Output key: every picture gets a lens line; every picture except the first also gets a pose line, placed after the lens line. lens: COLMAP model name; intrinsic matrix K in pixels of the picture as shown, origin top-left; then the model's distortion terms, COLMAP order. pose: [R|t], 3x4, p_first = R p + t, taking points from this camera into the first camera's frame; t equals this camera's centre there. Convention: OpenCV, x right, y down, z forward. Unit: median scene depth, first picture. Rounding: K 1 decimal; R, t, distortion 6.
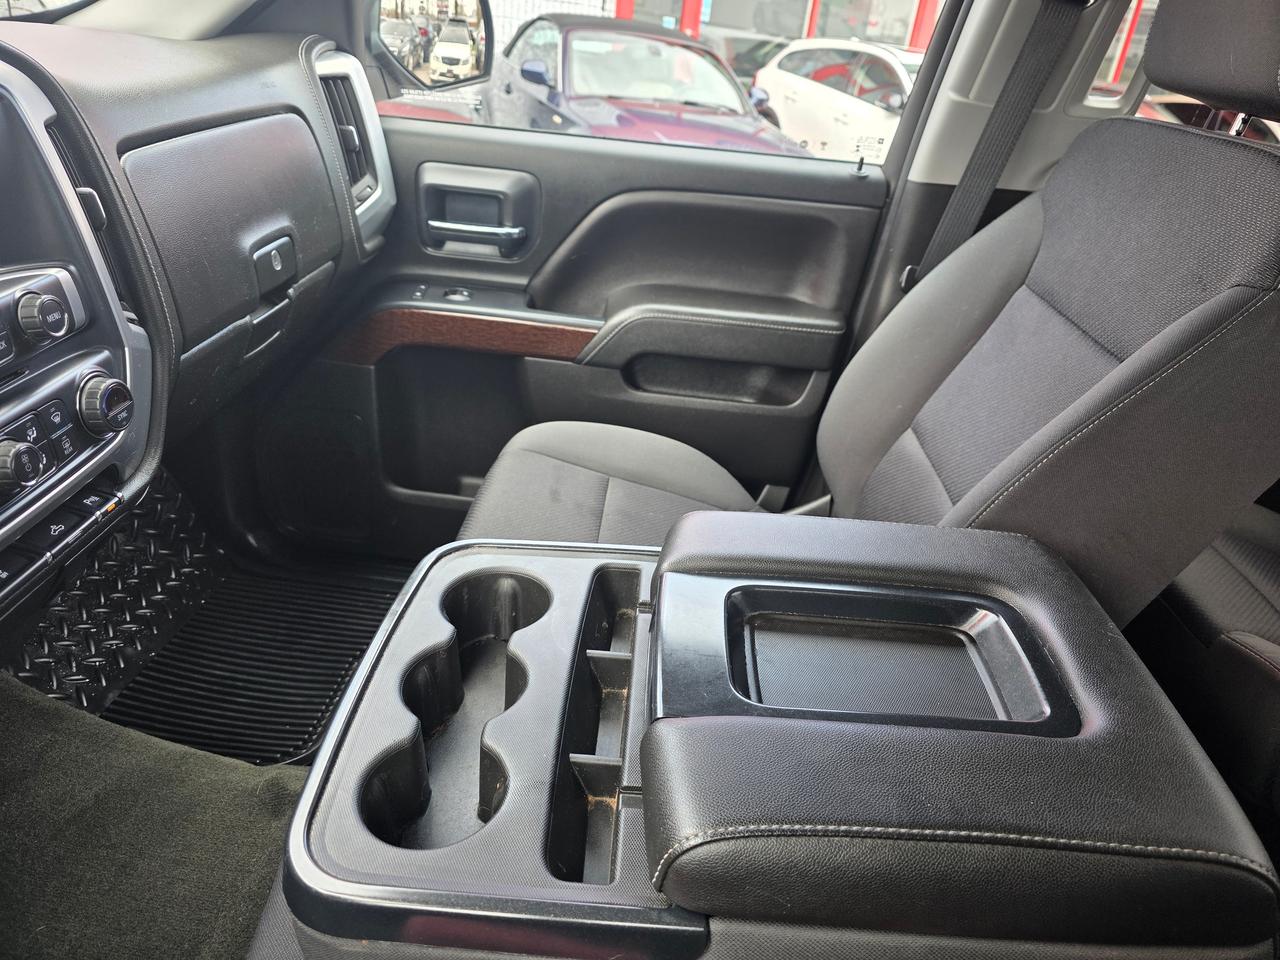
lens RADIAL K [[871.0, 0, 626.7], [0, 871.0, 461.9], [0, 0, 1]] dist [0.034050, -0.036181]
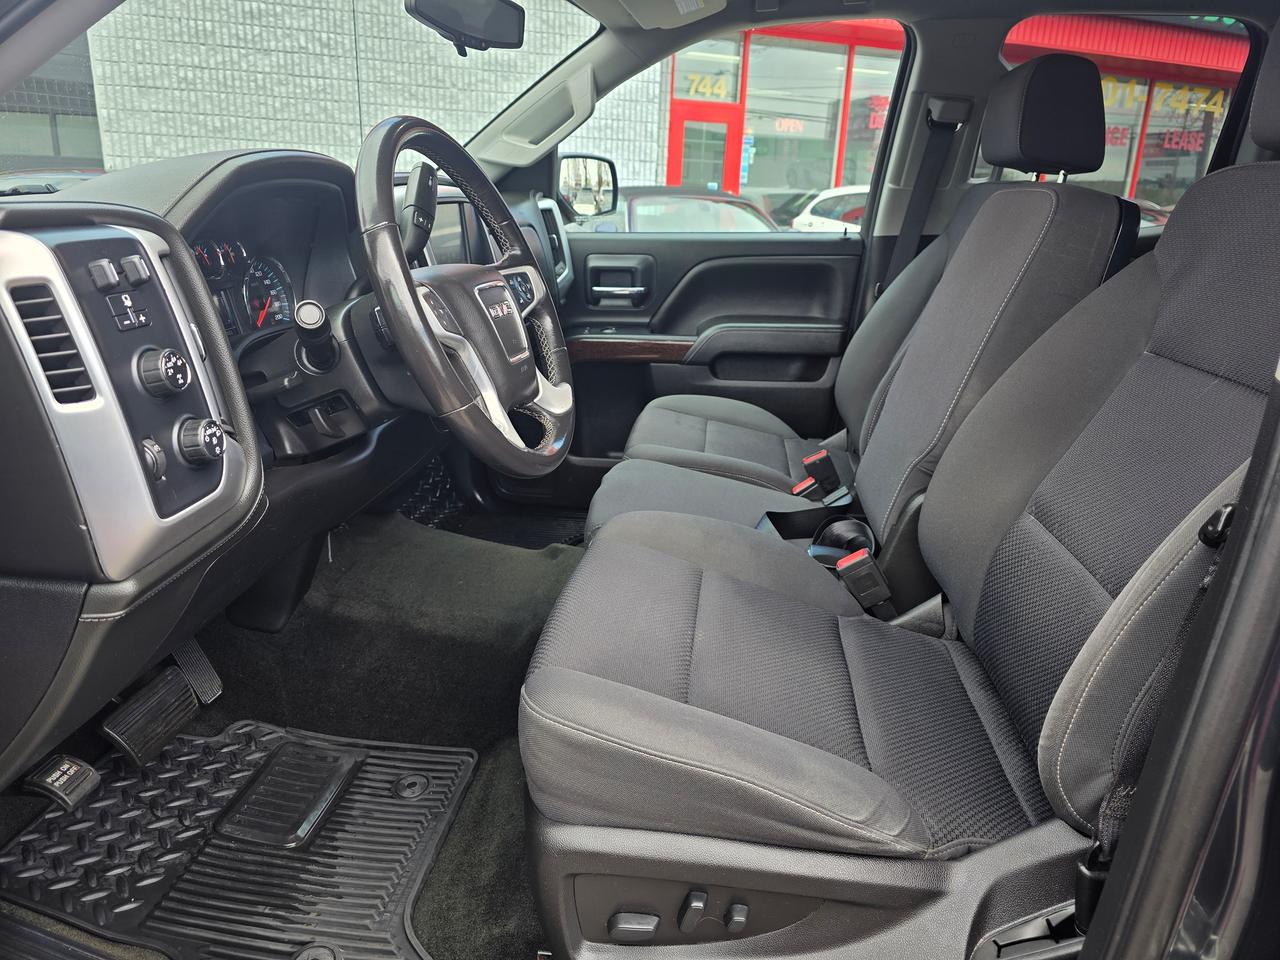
lens RADIAL K [[871.0, 0, 590.9], [0, 871.0, 483.4], [0, 0, 1]] dist [0.034050, -0.036181]
pose [[0.992467, -0.059471, -0.107109, -0.068806], [0.042593, 0.987233, -0.153480, 0.377840], [0.114869, 0.147761, 0.982330, -0.645346]]
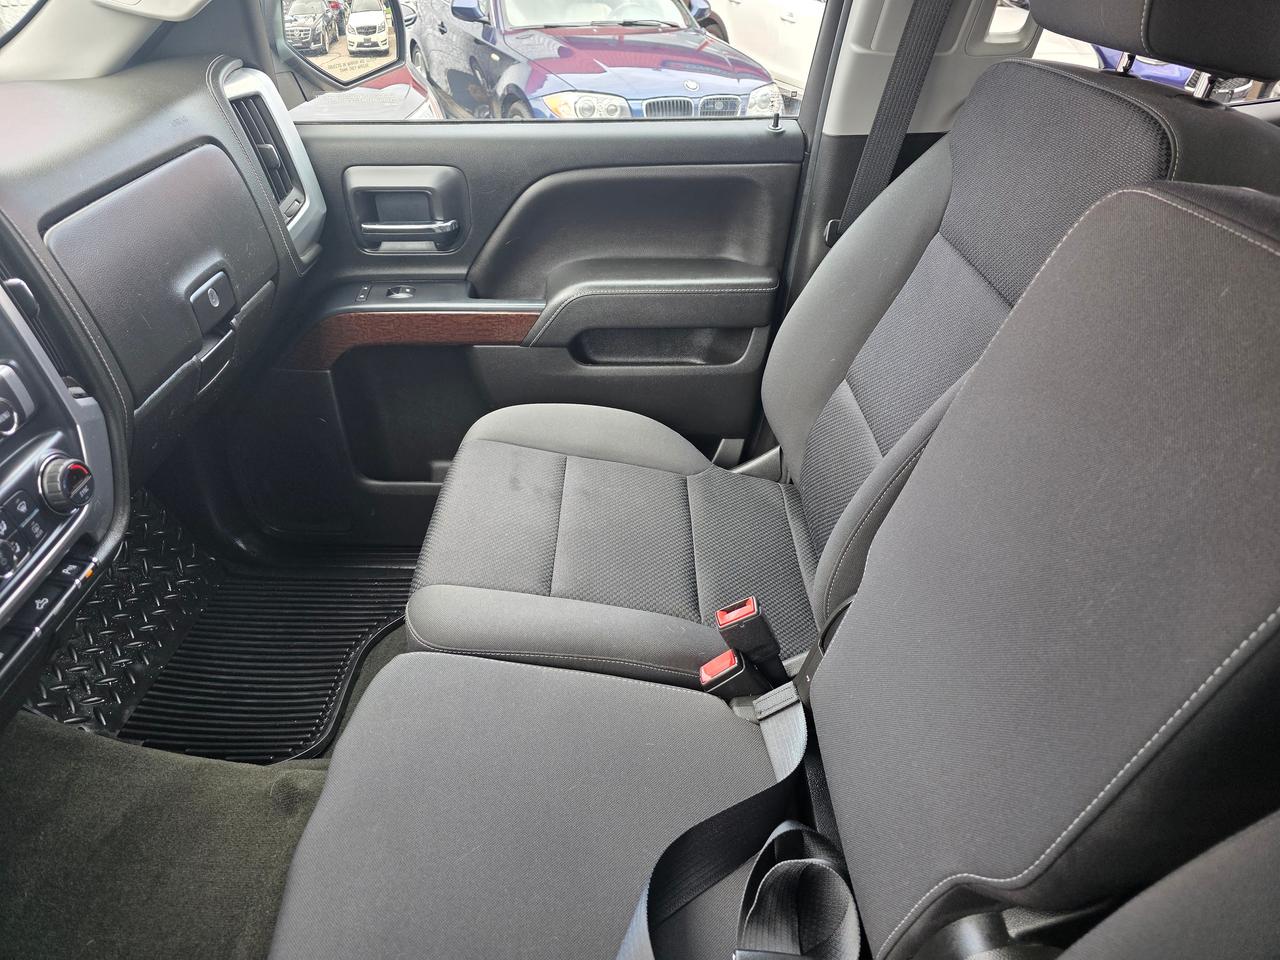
lens RADIAL K [[871.0, 0, 623.9], [0, 871.0, 462.7], [0, 0, 1]] dist [0.034050, -0.036181]
pose [[0.993466, -0.114096, -0.002761, 0.049527], [0.113886, 0.989471, 0.089313, -0.058731], [-0.007459, -0.089044, 0.996000, -0.041394]]
